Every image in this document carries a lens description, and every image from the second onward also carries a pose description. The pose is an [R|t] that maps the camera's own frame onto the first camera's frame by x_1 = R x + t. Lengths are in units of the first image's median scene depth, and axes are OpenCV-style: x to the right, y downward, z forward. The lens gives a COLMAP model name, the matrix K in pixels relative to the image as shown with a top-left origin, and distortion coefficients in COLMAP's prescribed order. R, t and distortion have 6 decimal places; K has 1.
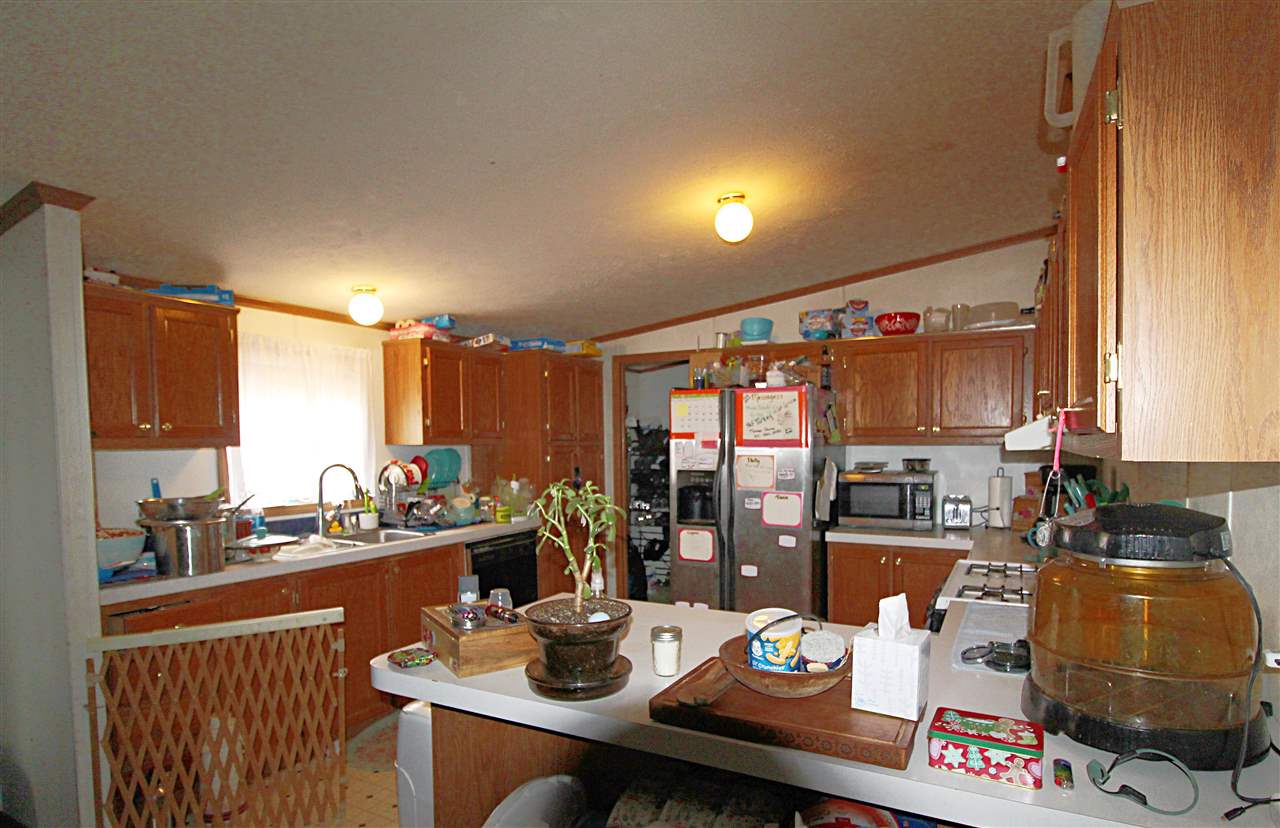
lens RADIAL K [[720.2, 0, 639.0], [0, 720.2, 460.8], [0, 0, 1]] dist [-0.001020, -0.000020]
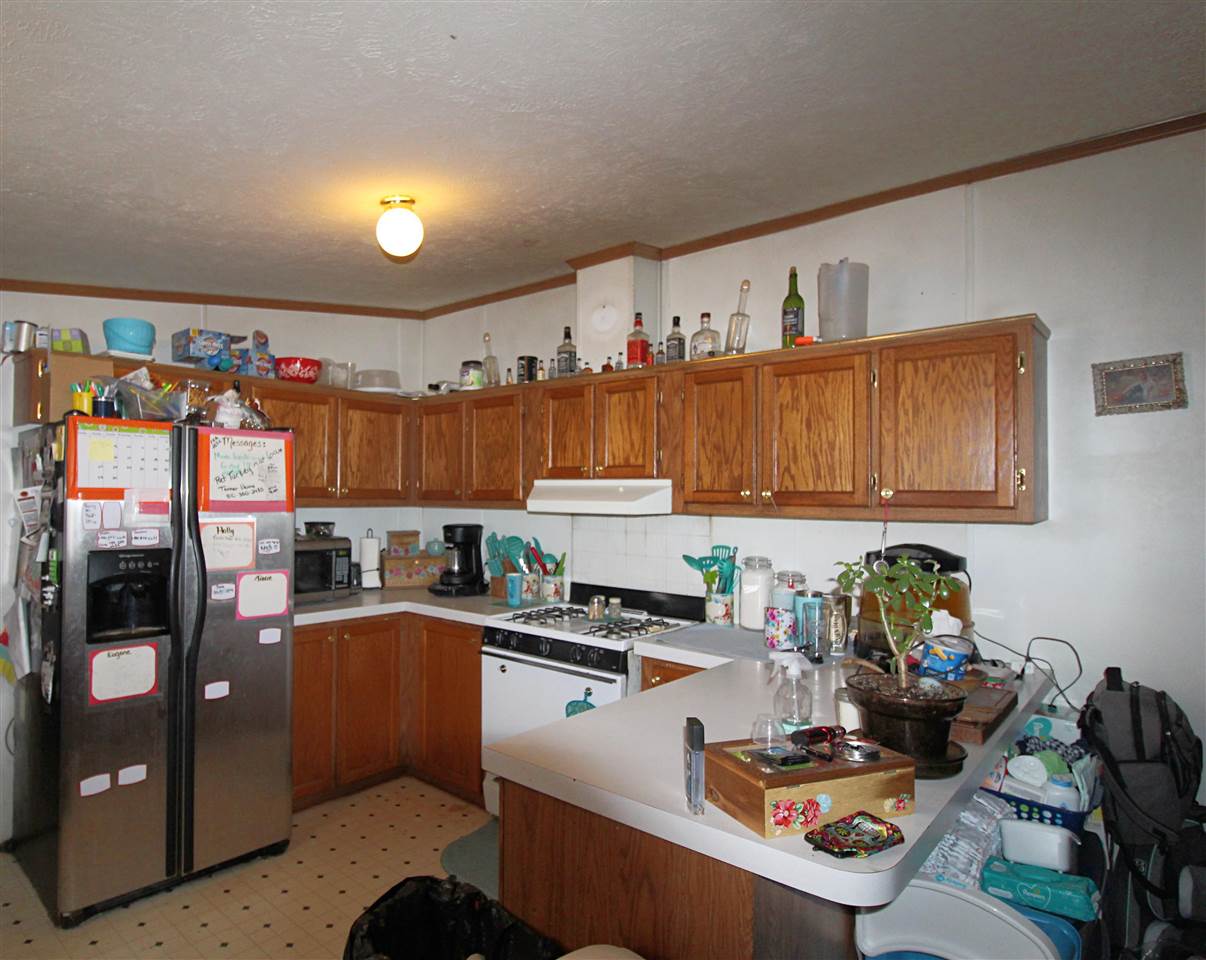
lens RADIAL K [[716.4, 0, 603.0], [0, 716.4, 480.0], [0, 0, 1]] dist [-0.001072, -0.000475]
pose [[0.204953, 0.033801, 0.978188, -0.447300], [0.019002, 0.999078, -0.038504, -0.015591], [-0.978587, 0.026479, 0.204121, 0.484243]]
